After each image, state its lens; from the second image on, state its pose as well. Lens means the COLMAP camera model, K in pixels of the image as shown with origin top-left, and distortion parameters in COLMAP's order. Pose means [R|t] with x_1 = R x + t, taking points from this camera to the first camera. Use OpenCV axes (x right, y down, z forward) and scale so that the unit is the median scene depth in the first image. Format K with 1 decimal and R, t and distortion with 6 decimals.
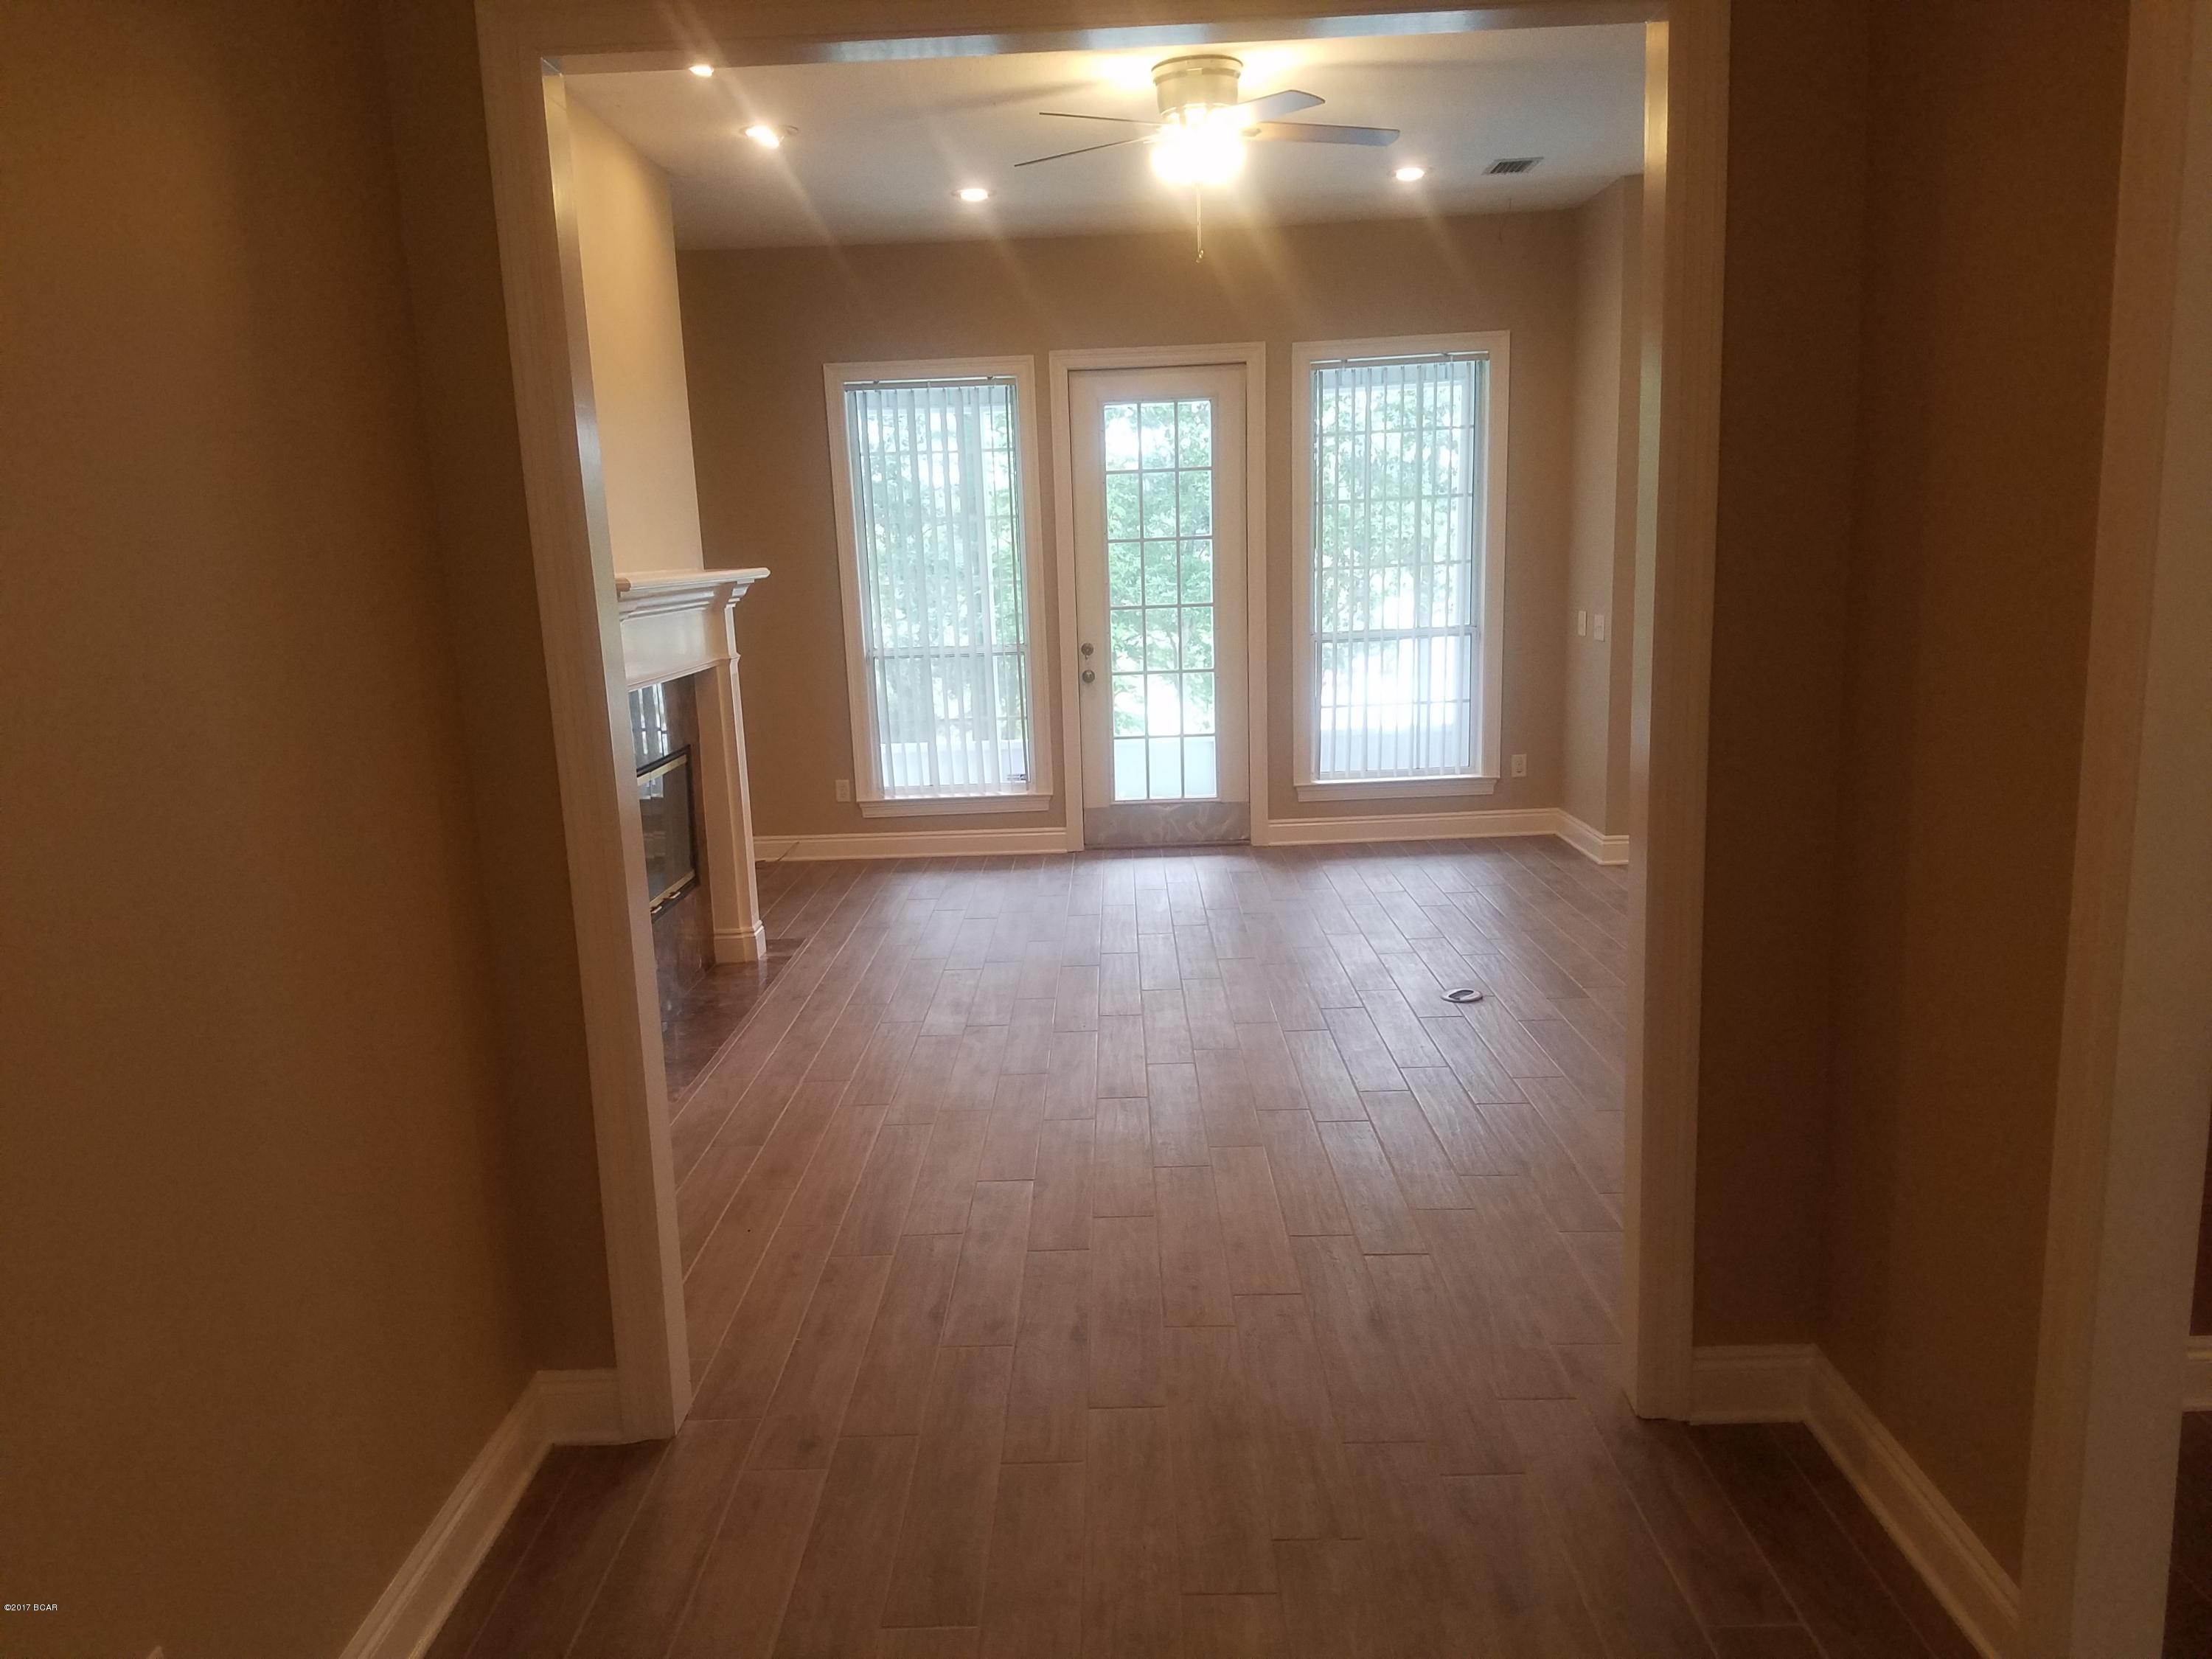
lens RADIAL K [[1703.3, 0, 1106.0], [0, 1703.3, 829.5], [0, 0, 1]] dist [0.228162, -0.394136]
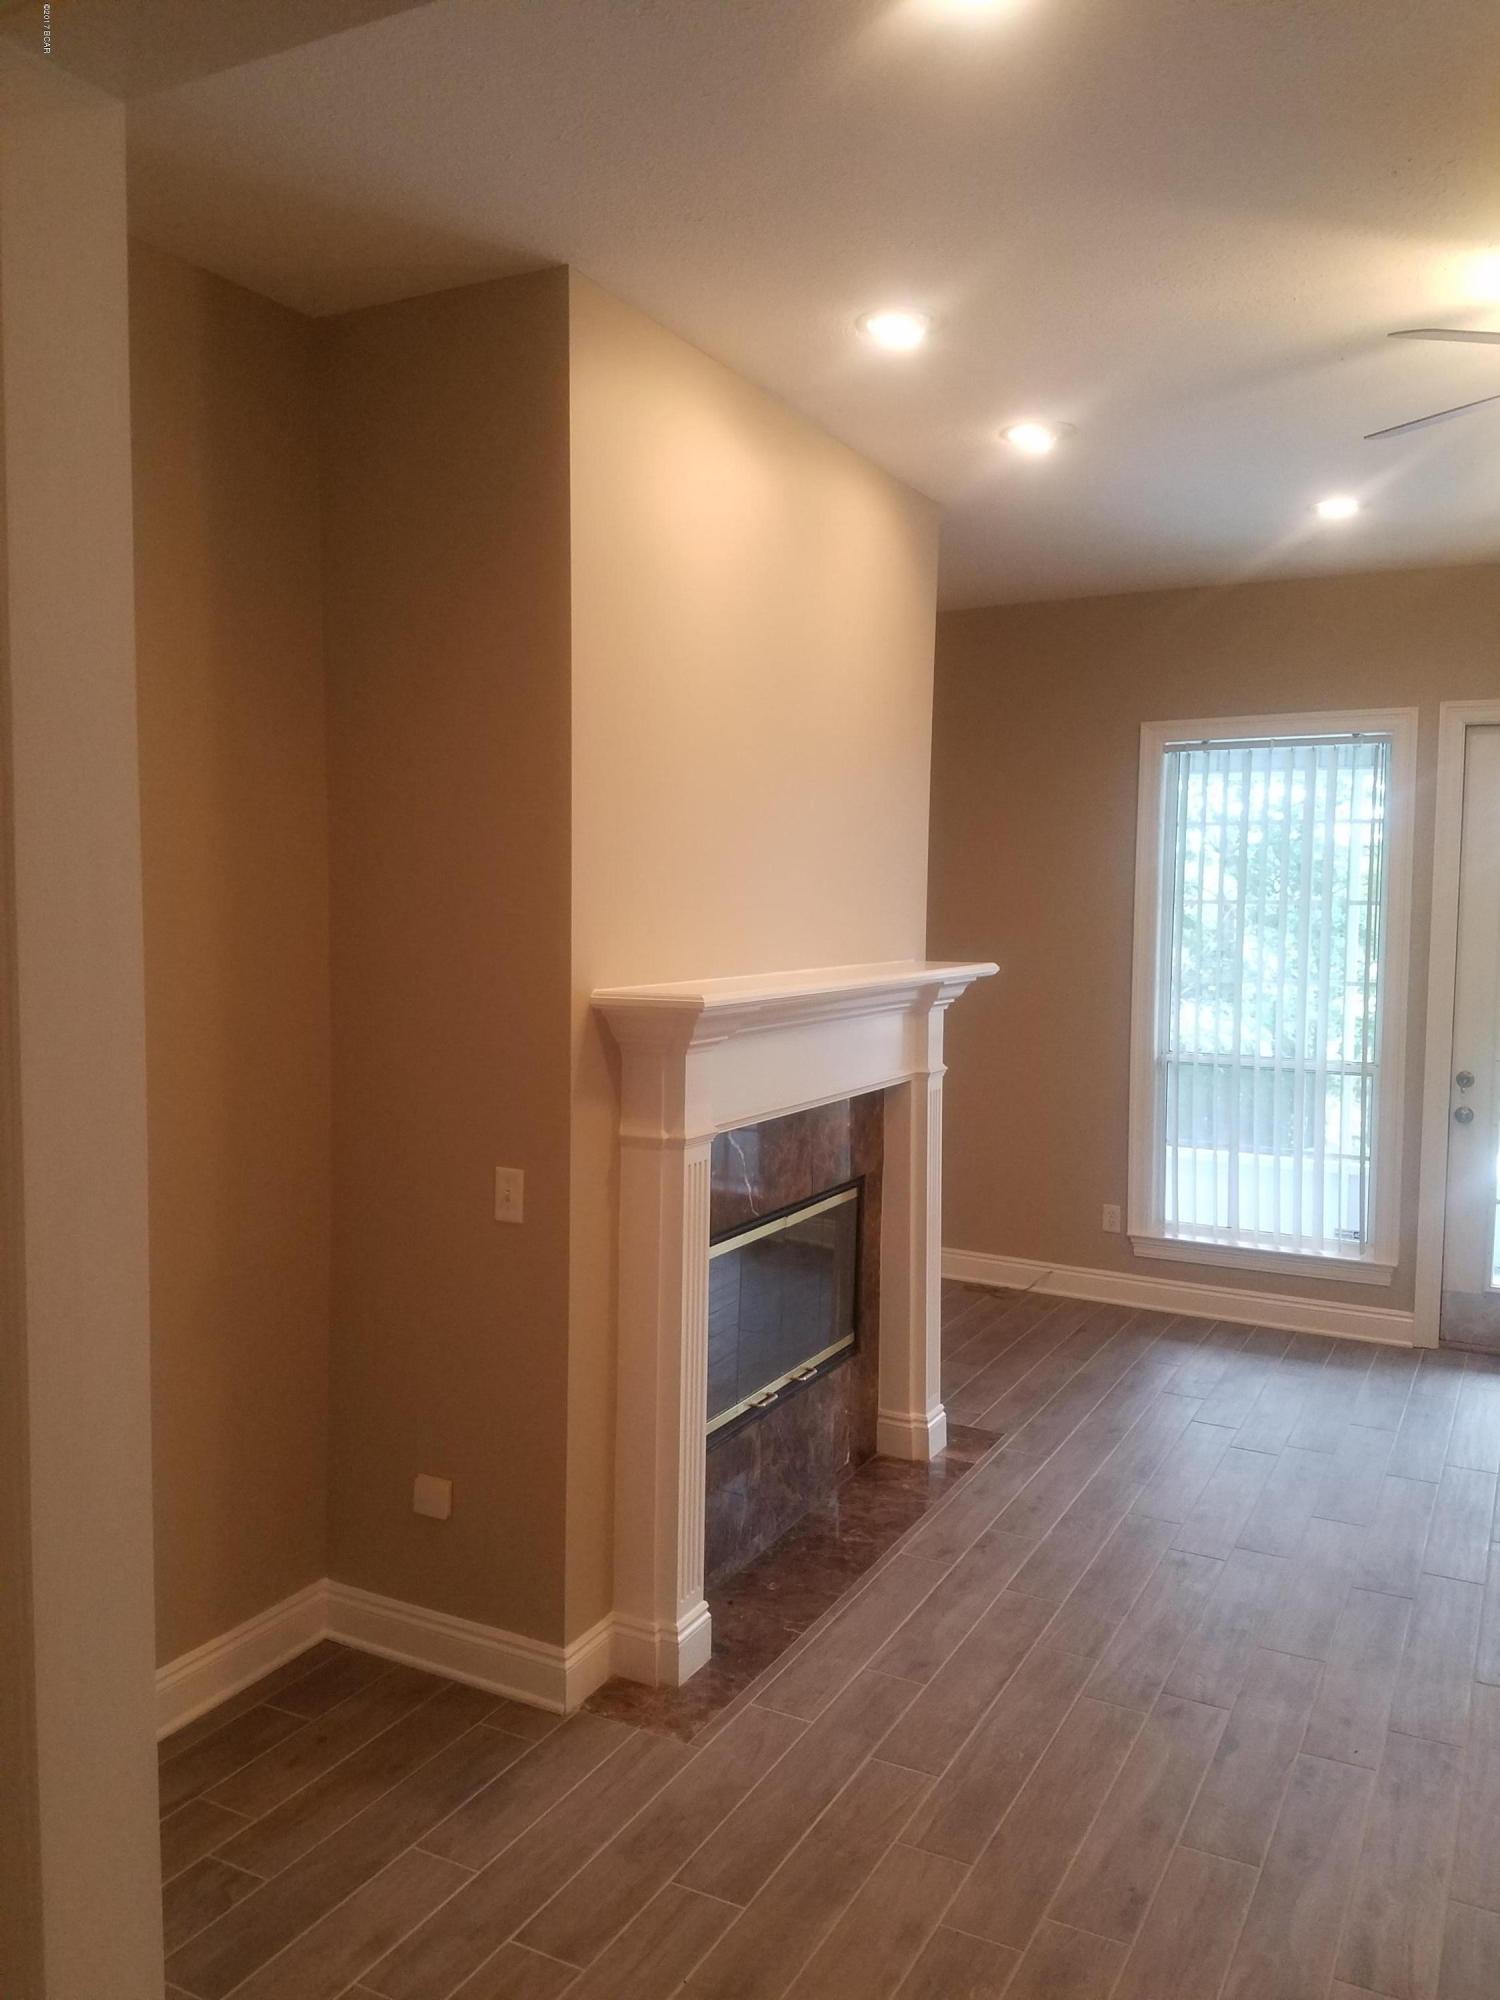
lens RADIAL K [[1540.1, 0, 668.1], [0, 1540.1, 957.0], [0, 0, 1]] dist [0.228162, -0.394136]
pose [[0.872748, 0.068205, -0.483382, 0.017944], [-0.125285, 0.988321, -0.086751, -0.055121], [0.471820, 0.136273, 0.871100, 0.220487]]
